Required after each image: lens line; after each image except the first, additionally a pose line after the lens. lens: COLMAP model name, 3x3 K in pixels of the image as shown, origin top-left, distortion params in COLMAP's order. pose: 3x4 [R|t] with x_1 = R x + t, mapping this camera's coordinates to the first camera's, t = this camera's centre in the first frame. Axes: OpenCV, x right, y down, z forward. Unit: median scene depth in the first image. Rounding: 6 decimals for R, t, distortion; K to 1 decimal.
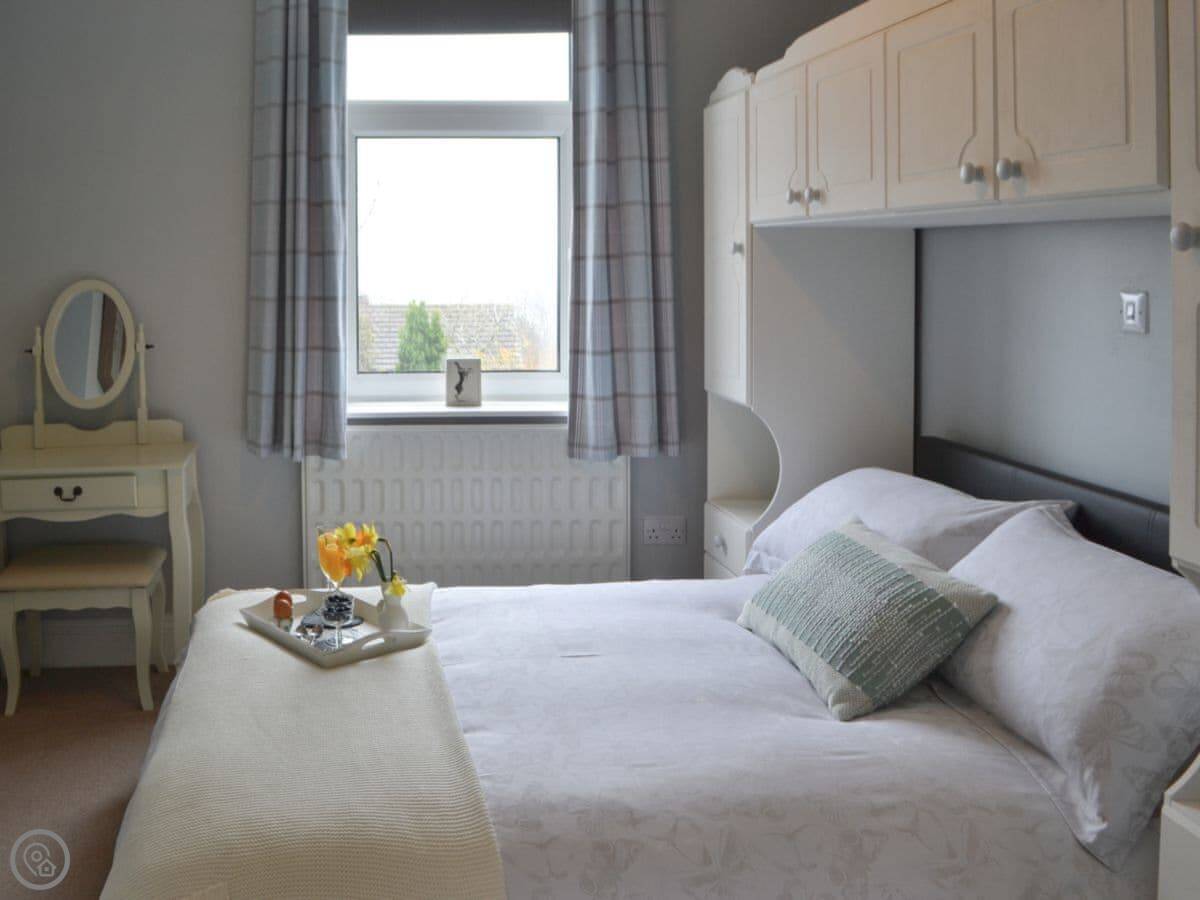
lens RADIAL K [[1161.0, 0, 600.0], [0, 1161.0, 450.0], [0, 0, 1]] dist [-0.144900, -0.012462]
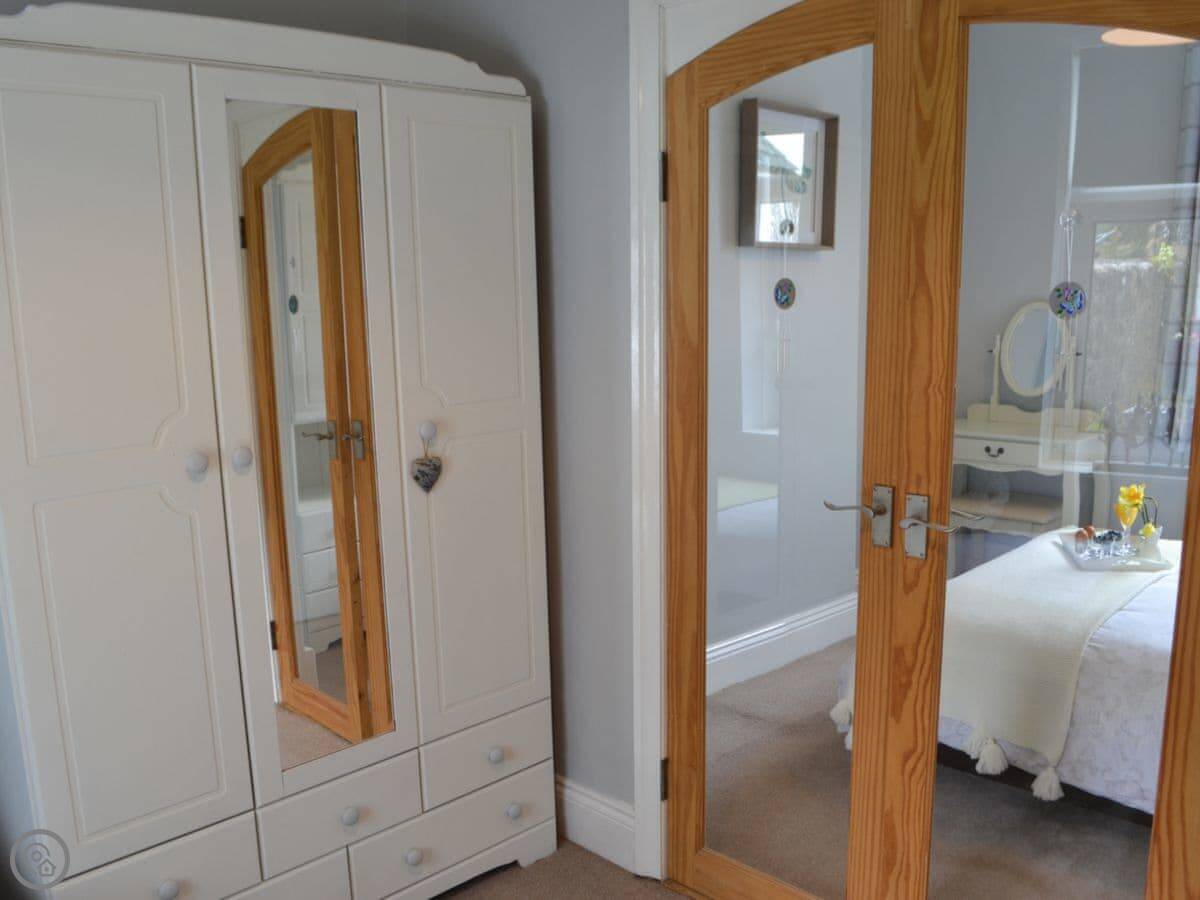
lens RADIAL K [[1161.0, 0, 600.0], [0, 1161.0, 450.0], [0, 0, 1]] dist [-0.144900, -0.012462]
pose [[0.608928, 0.106851, -0.785996, 0.336700], [-0.109306, 0.992736, 0.050275, 0.016705], [0.785658, 0.055300, 0.616184, -0.274086]]
